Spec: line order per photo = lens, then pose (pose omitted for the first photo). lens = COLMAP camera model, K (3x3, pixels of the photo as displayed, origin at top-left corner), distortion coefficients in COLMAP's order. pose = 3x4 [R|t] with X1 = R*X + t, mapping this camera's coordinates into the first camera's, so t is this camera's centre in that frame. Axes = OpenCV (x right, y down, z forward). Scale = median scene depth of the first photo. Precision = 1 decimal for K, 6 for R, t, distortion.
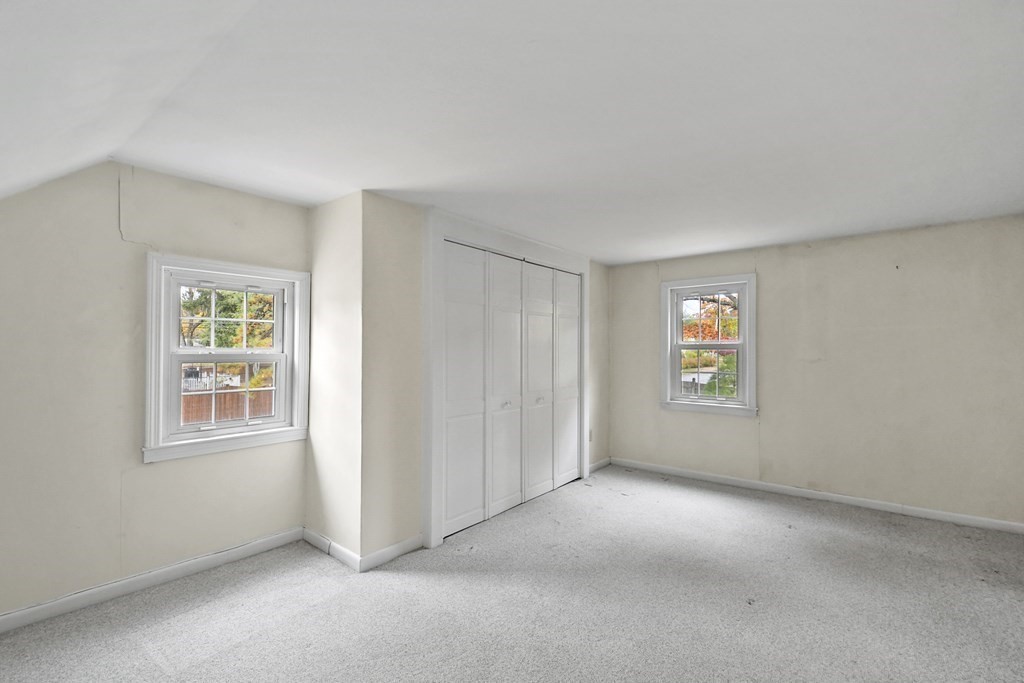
lens RADIAL K [[460.3, 0, 502.8], [0, 460.3, 343.4], [0, 0, 1]] dist [-0.003445, -0.000496]
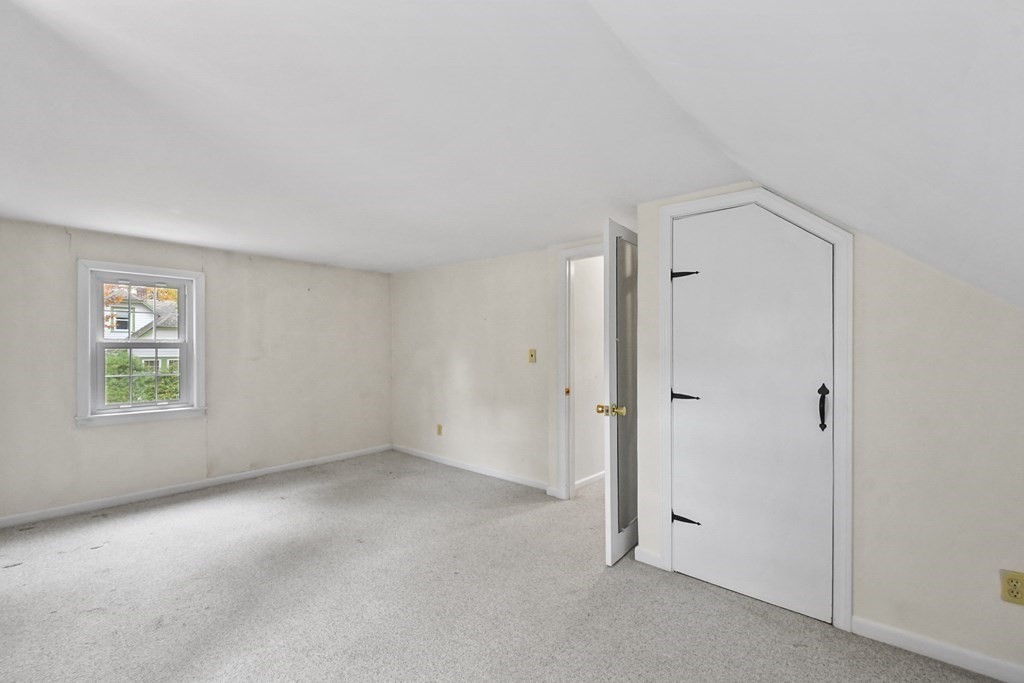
lens RADIAL K [[460.3, 0, 504.1], [0, 460.3, 344.6], [0, 0, 1]] dist [-0.003445, -0.000496]
pose [[0.008405, 0.005206, 0.999951, -0.486005], [-0.014701, 0.999879, -0.005082, -0.001000], [-0.999857, -0.014657, 0.008481, 0.363970]]
